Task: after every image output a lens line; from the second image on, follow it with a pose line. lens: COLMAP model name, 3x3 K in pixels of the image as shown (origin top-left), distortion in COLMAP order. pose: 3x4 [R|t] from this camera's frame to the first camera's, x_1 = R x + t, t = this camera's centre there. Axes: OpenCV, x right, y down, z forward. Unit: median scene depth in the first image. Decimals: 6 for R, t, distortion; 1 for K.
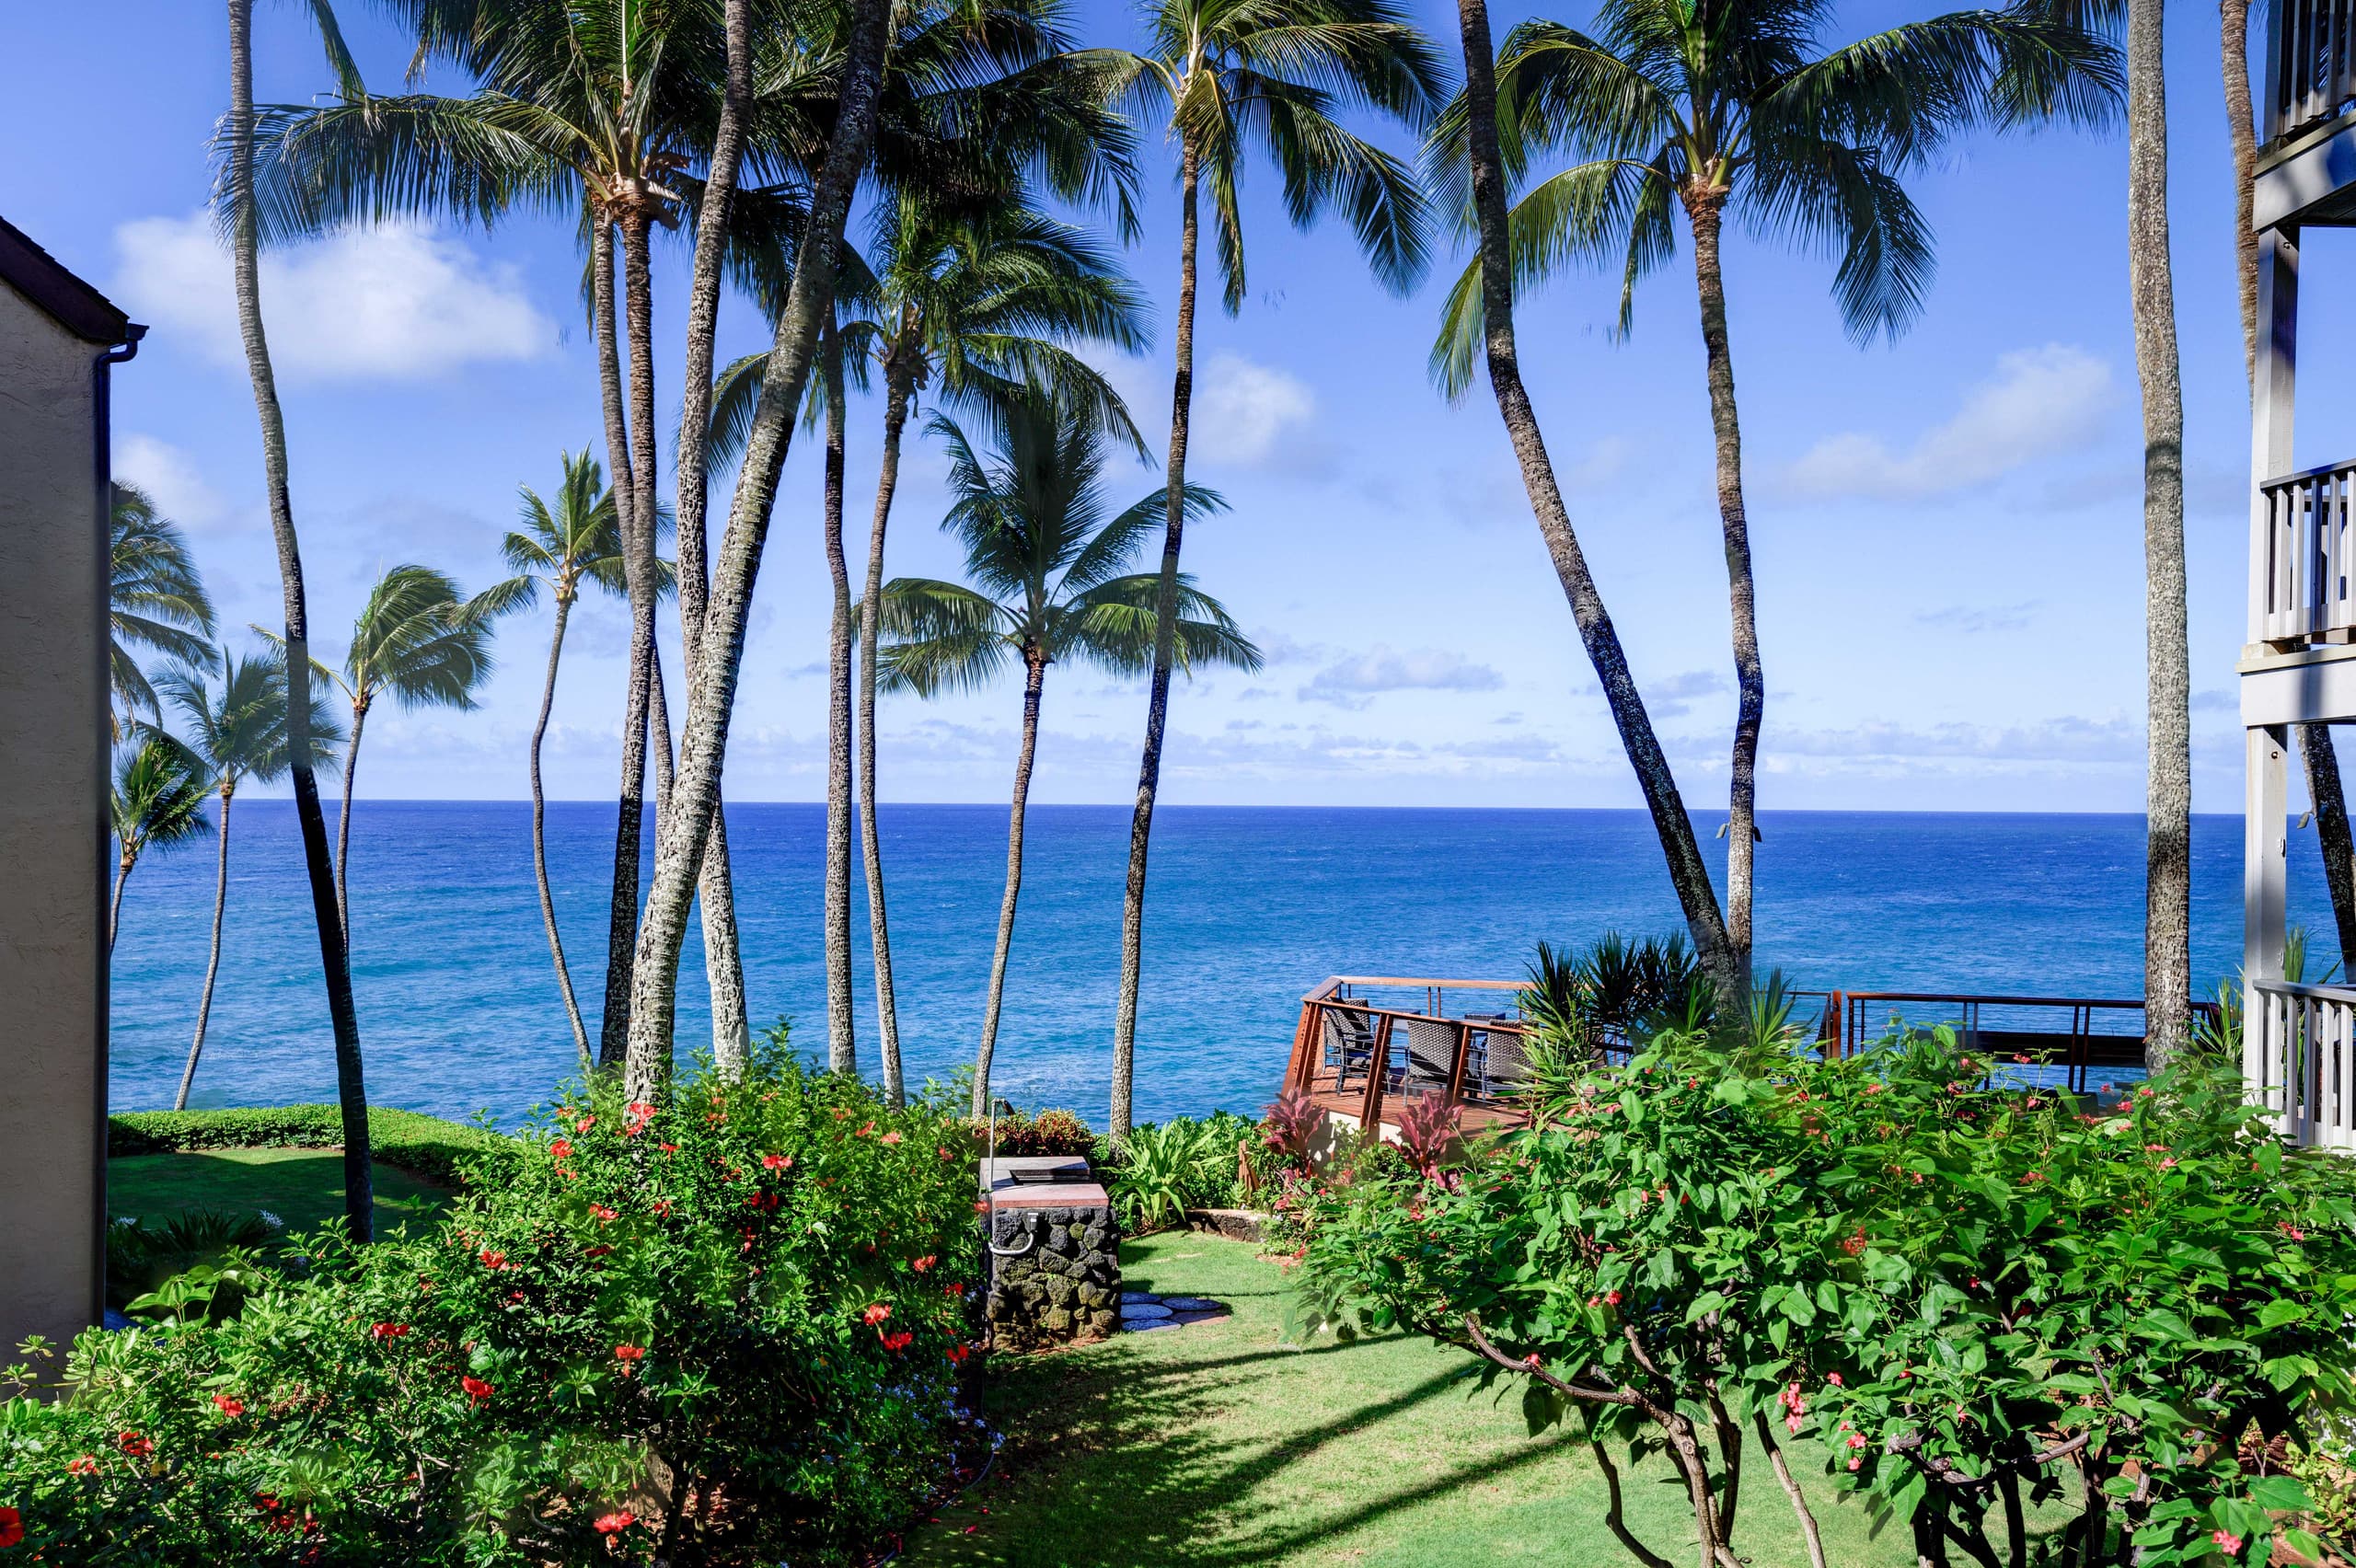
lens RADIAL K [[1865.8, 0, 1256.6], [0, 1865.8, 802.0], [0, 0, 1]] dist [0.049809, -0.001126]
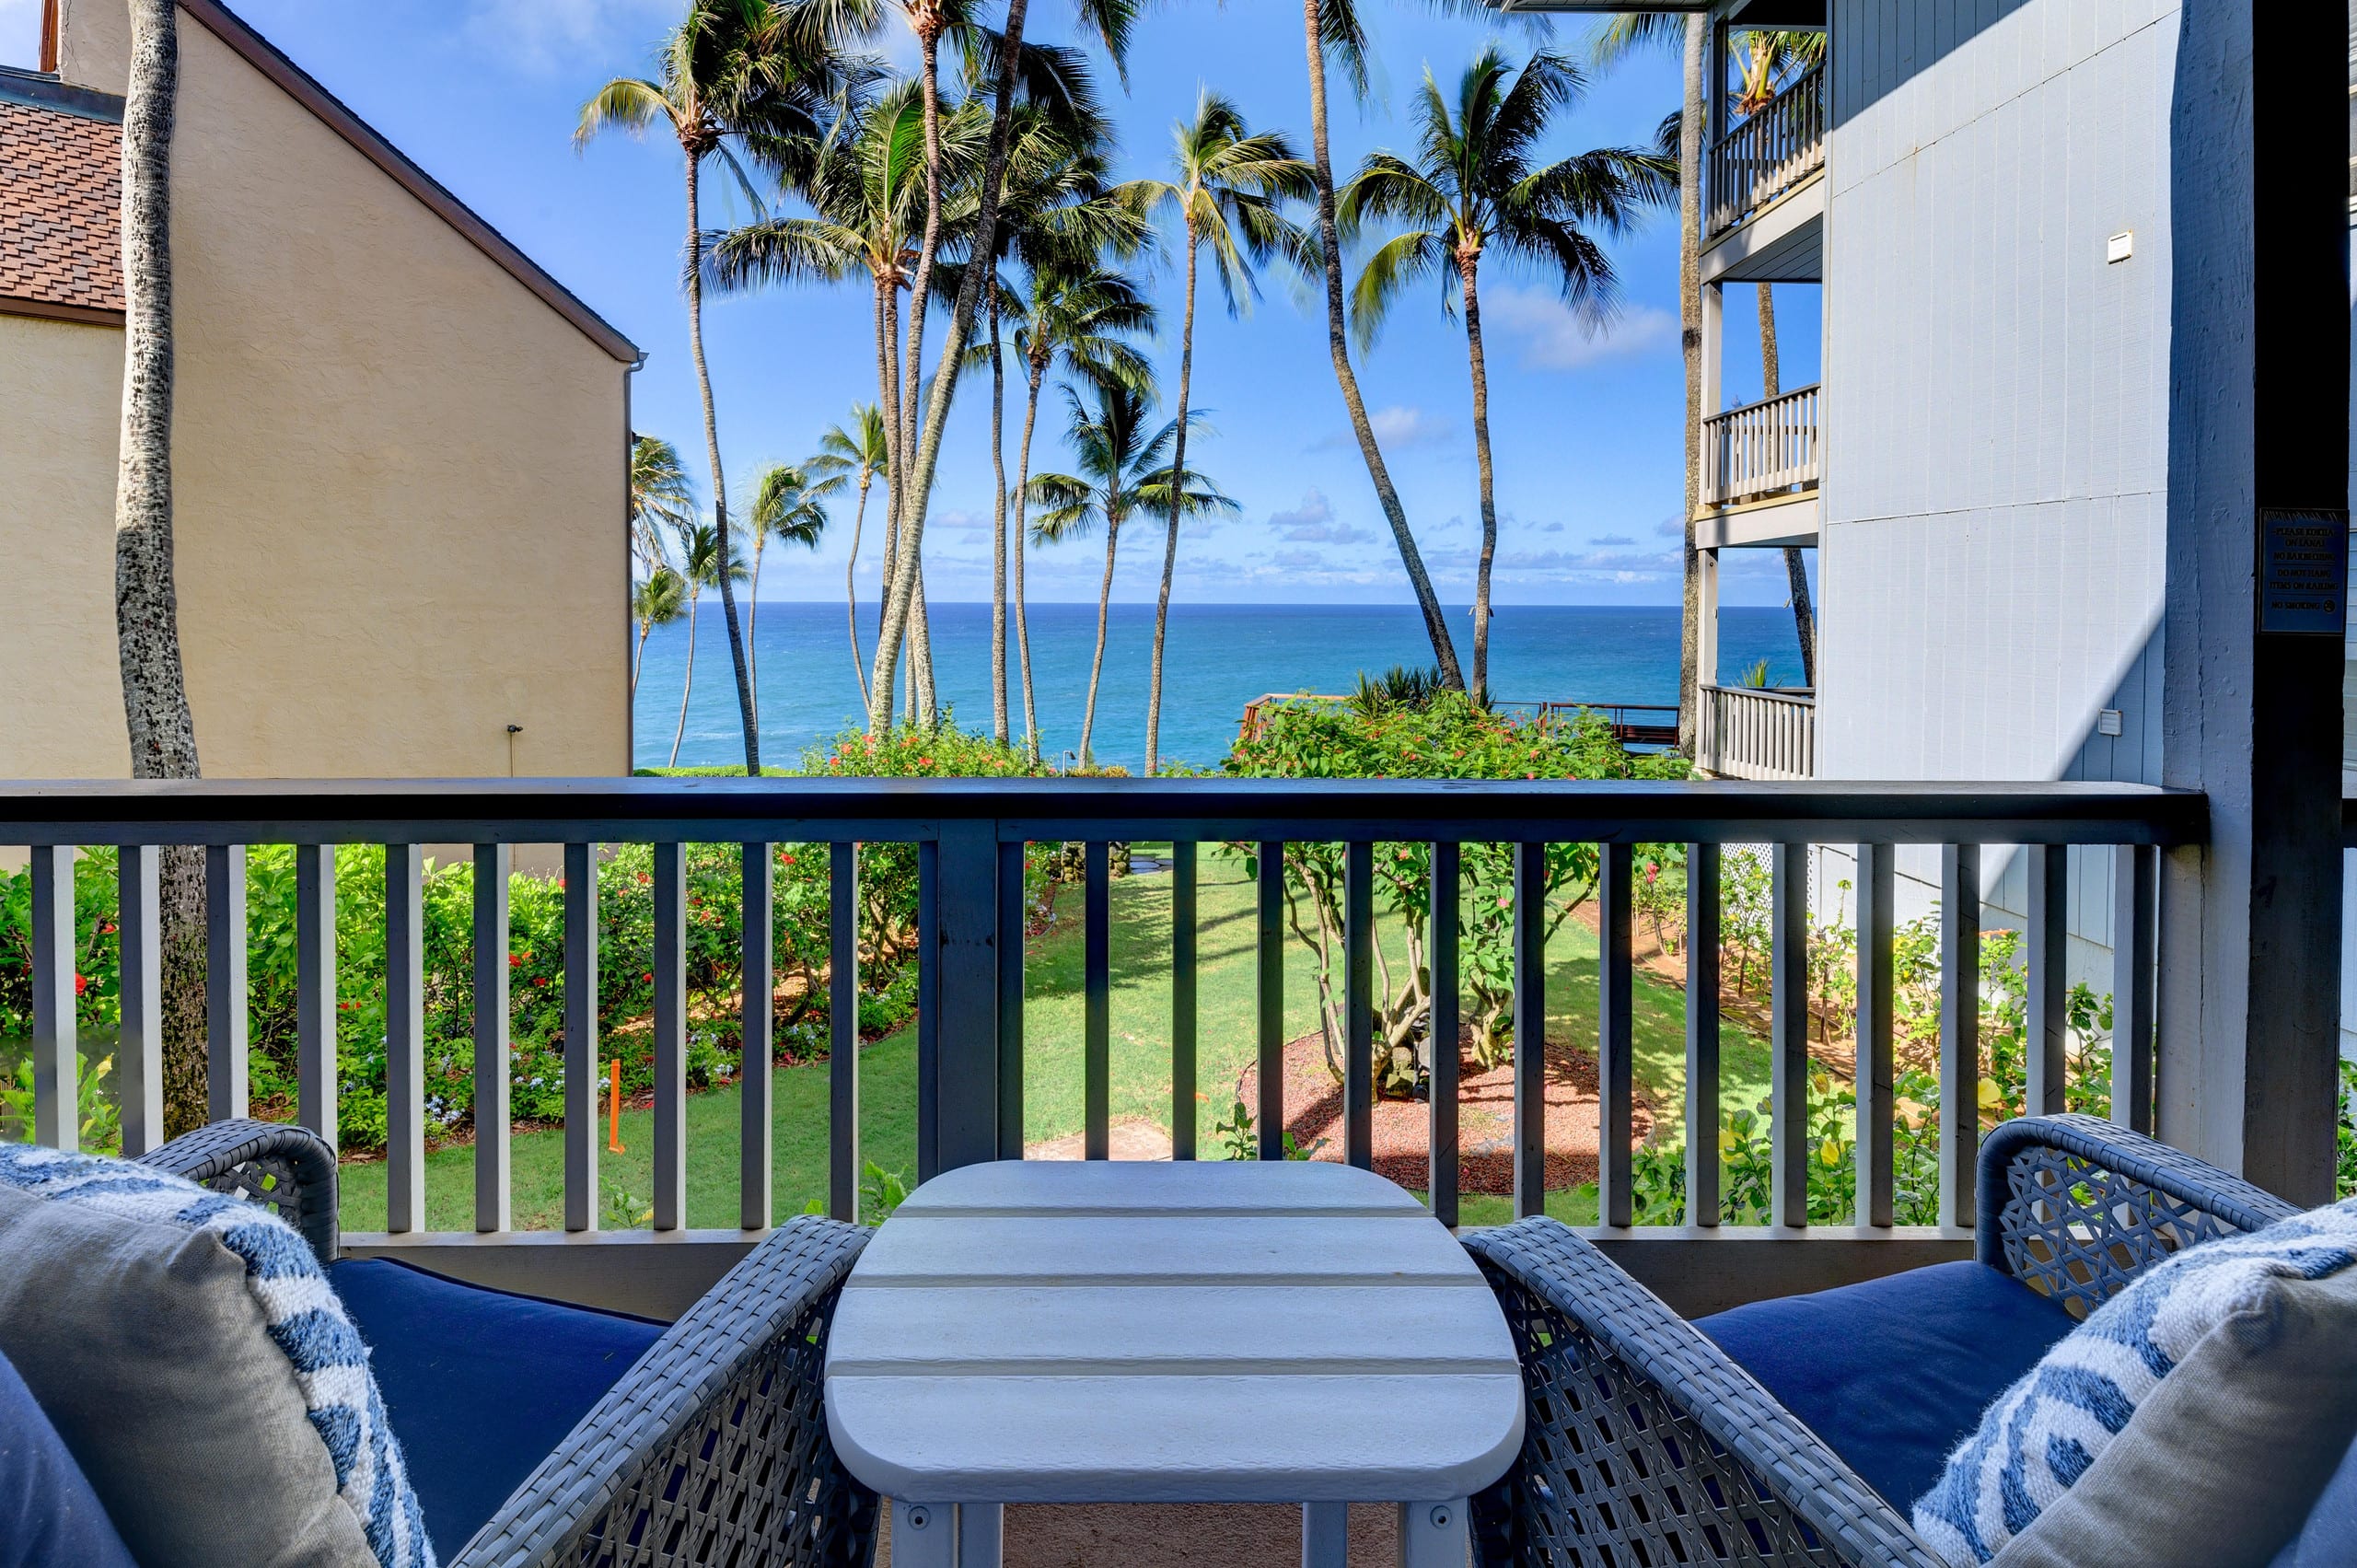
lens RADIAL K [[1139.5, 0, 1170.2], [0, 1139.5, 618.0], [0, 0, 1]] dist [0.000004, -0.000884]
pose [[0.994505, 0.001761, -0.104672, 0.072918], [-0.000521, 0.999929, 0.011868, 0.009059], [0.104685, -0.011748, 0.994436, -0.112553]]
